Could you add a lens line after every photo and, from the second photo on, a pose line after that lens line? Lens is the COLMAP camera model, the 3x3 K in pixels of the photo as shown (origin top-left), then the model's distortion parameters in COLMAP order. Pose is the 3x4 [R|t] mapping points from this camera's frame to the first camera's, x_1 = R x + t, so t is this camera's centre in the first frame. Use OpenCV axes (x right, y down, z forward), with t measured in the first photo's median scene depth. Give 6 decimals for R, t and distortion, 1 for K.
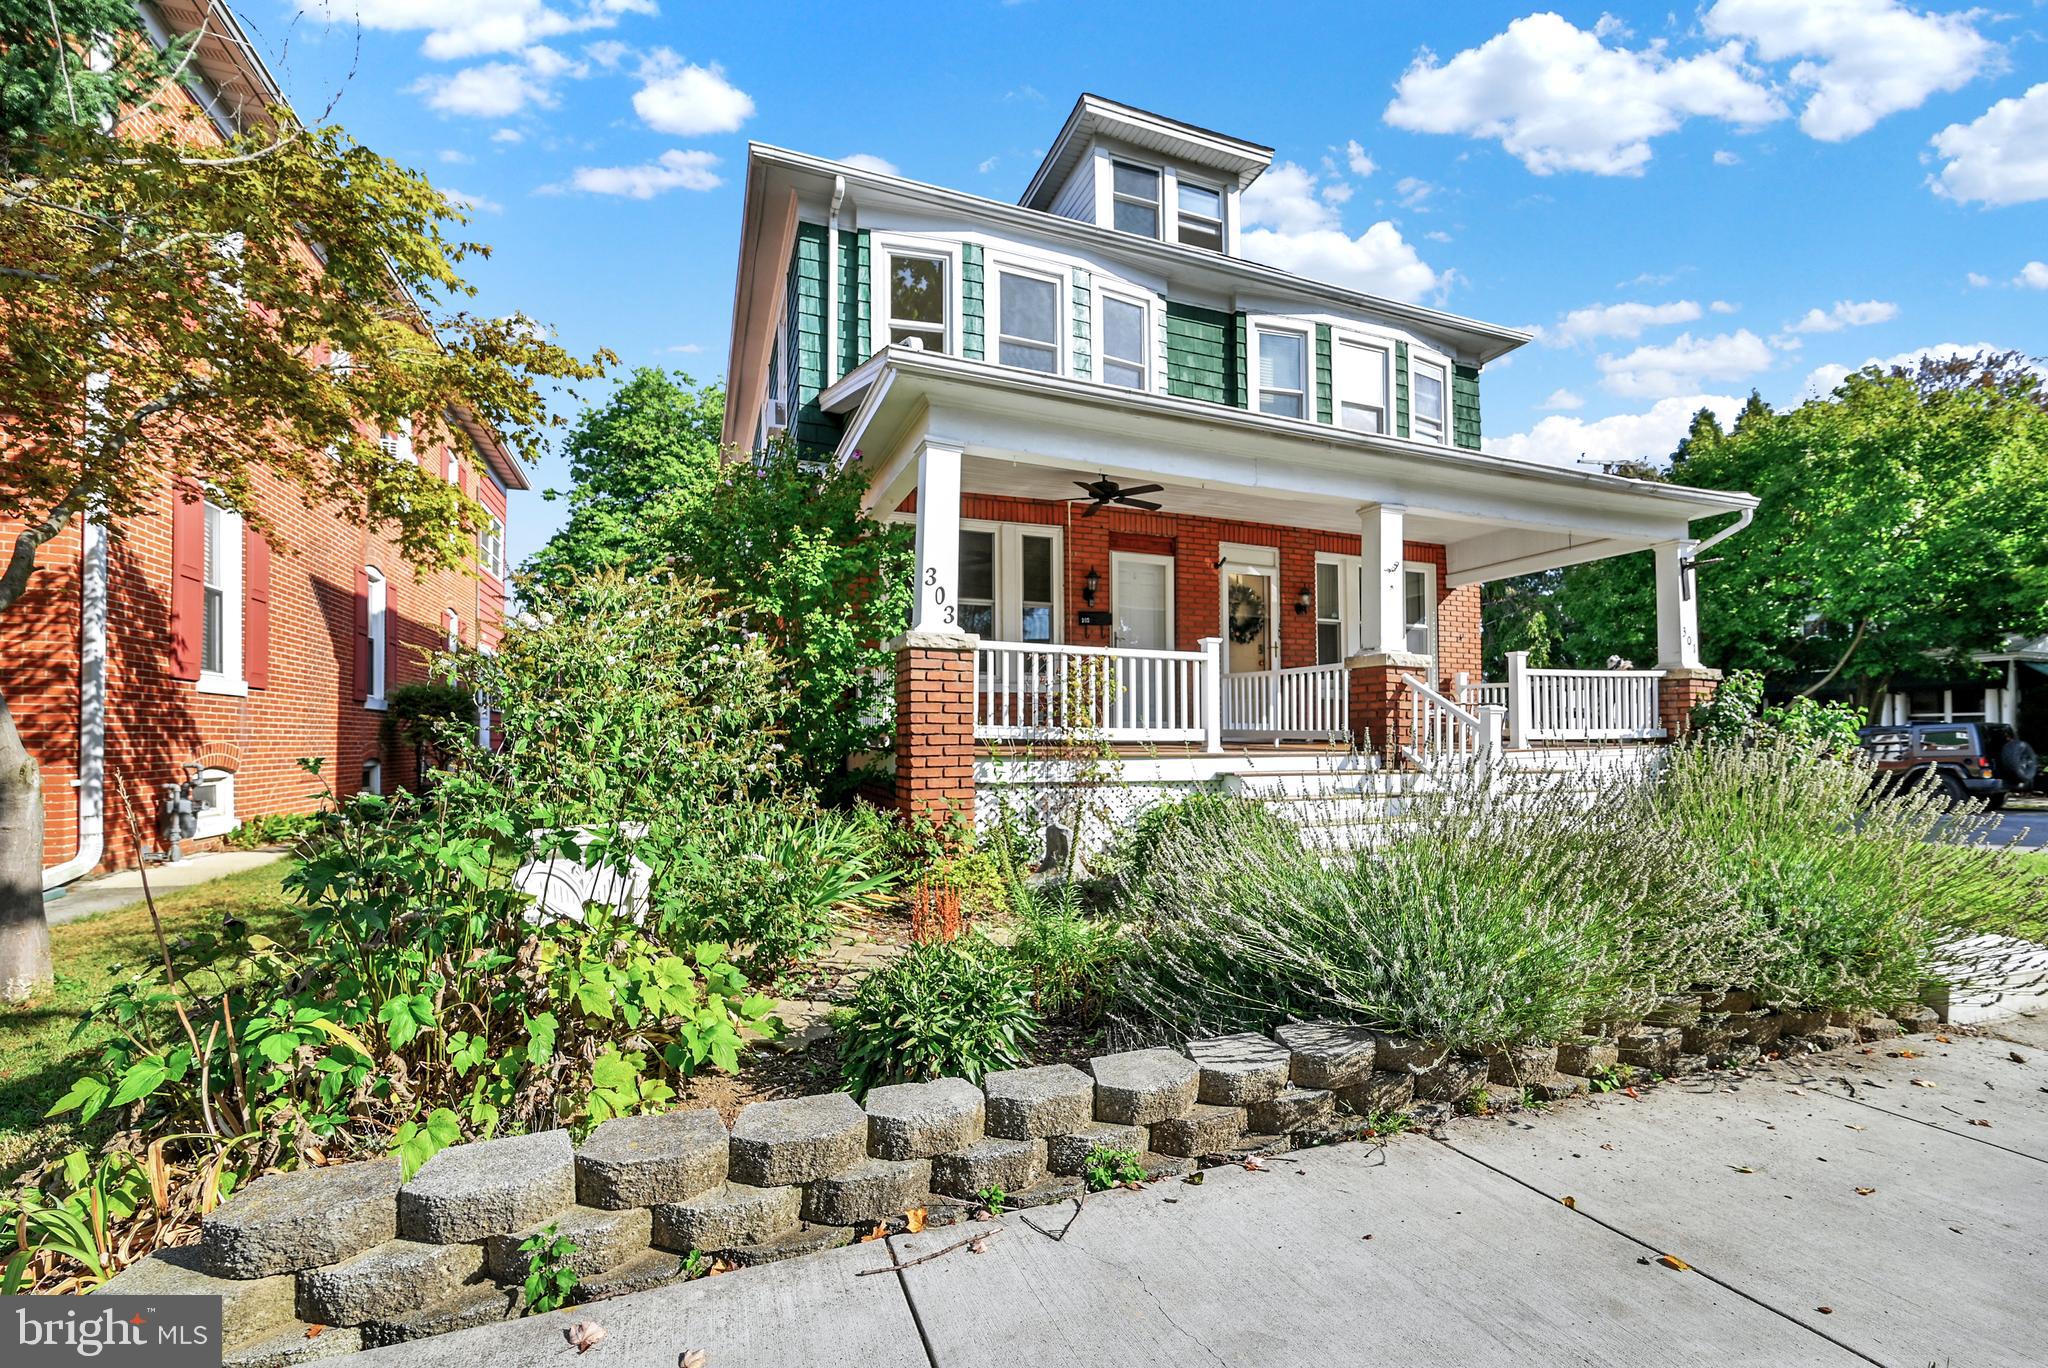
lens RADIAL K [[841.3, 0, 1032.6], [0, 841.3, 740.4], [0, 0, 1]] dist [0.000100, -0.000129]
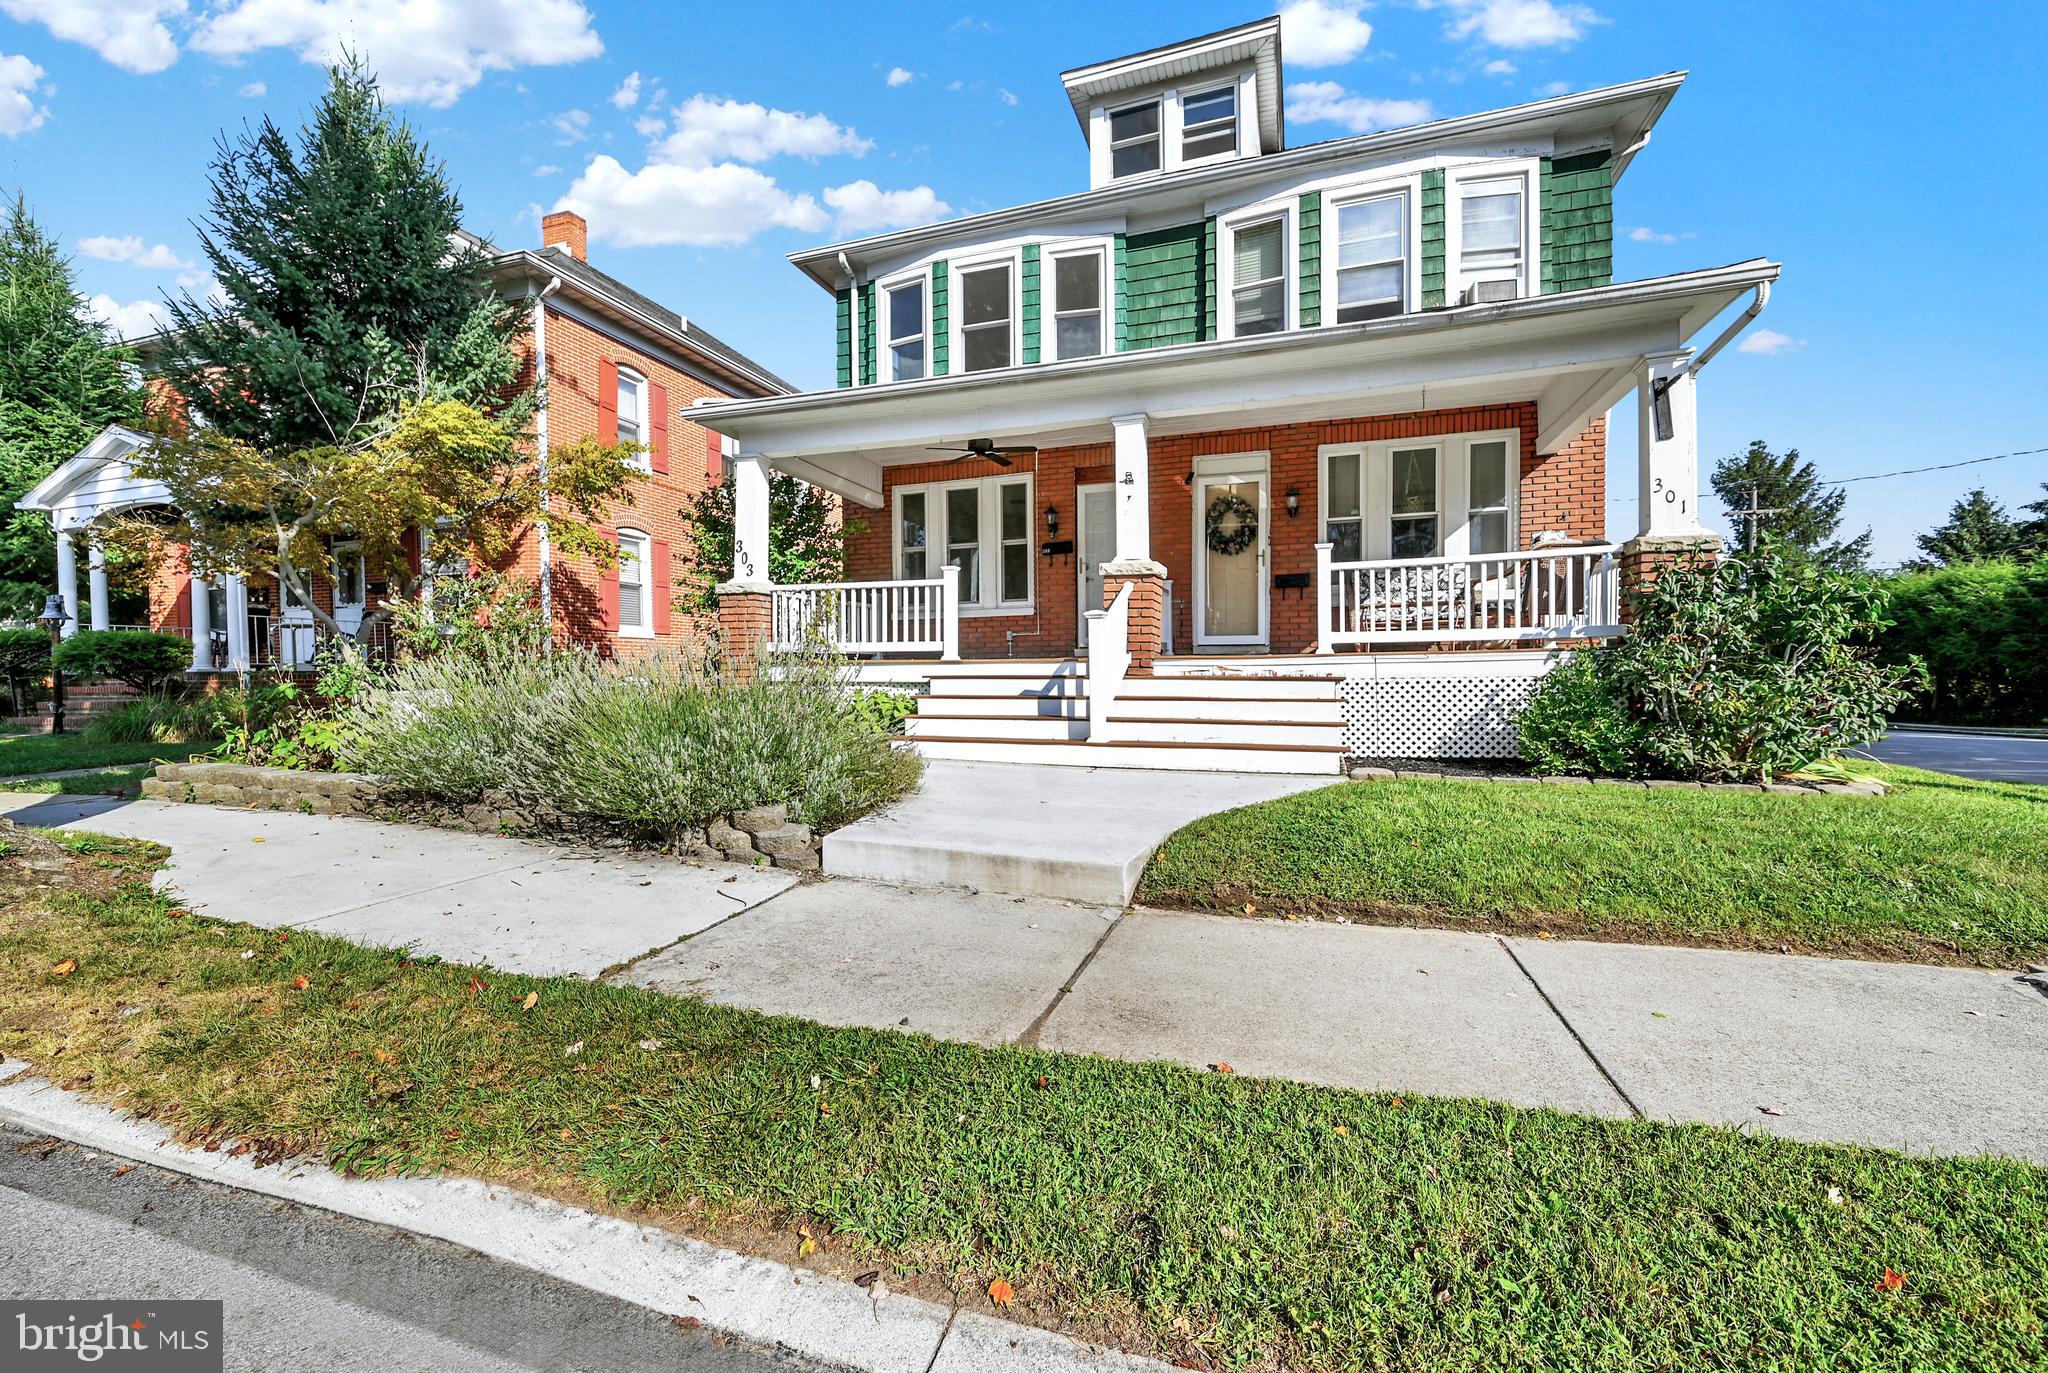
lens RADIAL K [[818.9, 0, 1018.5], [0, 818.9, 704.6], [0, 0, 1]] dist [0.000408, -0.000339]
pose [[0.757189, 0.022886, -0.652795, 0.768215], [0.004378, 0.999186, 0.040108, 0.022439], [0.653182, -0.033227, 0.756472, 0.118122]]
